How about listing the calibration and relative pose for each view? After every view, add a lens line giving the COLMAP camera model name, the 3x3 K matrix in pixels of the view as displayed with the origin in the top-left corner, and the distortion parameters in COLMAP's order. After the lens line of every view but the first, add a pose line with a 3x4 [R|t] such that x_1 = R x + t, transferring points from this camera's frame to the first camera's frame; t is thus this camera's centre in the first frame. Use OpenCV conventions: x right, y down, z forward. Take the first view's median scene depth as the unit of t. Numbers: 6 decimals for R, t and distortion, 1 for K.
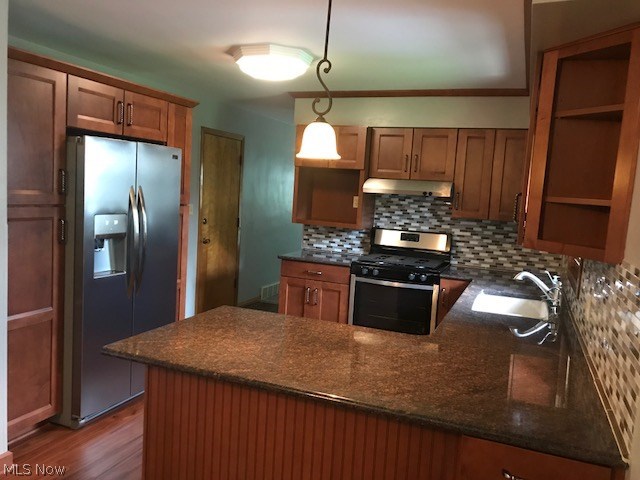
lens RADIAL K [[522.1, 0, 322.5], [0, 522.1, 245.2], [0, 0, 1]] dist [0.010700, -0.028973]
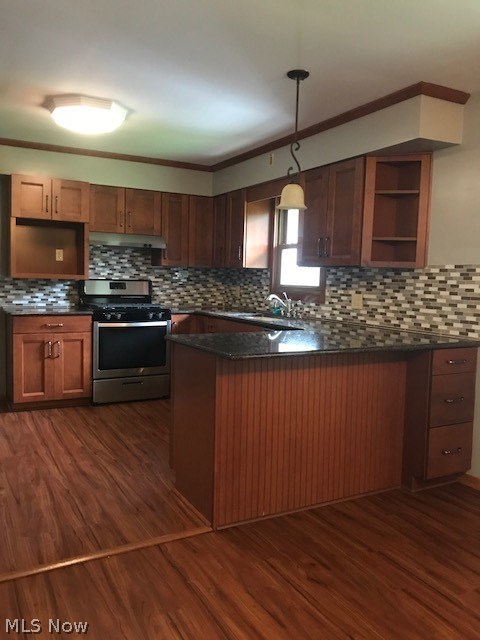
lens RADIAL K [[522.1, 0, 246.3], [0, 522.1, 316.6], [0, 0, 1]] dist [0.010700, -0.028973]
pose [[0.629143, -0.101093, 0.770688, -0.532861], [0.095801, 0.994032, 0.052184, 0.018845], [-0.771364, 0.041001, 0.635072, 0.079136]]
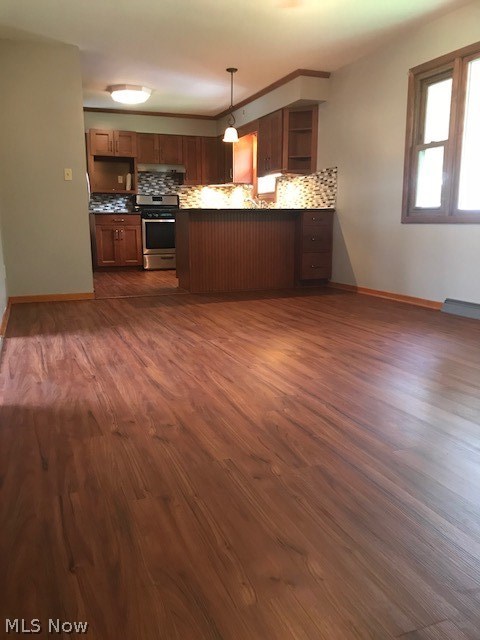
lens RADIAL K [[522.1, 0, 243.0], [0, 522.1, 318.0], [0, 0, 1]] dist [0.010700, -0.028973]
pose [[0.720276, -0.186660, 0.668102, -0.874643], [0.119642, 0.982111, 0.145406, 0.158213], [-0.683292, -0.024799, 0.729724, -0.486021]]
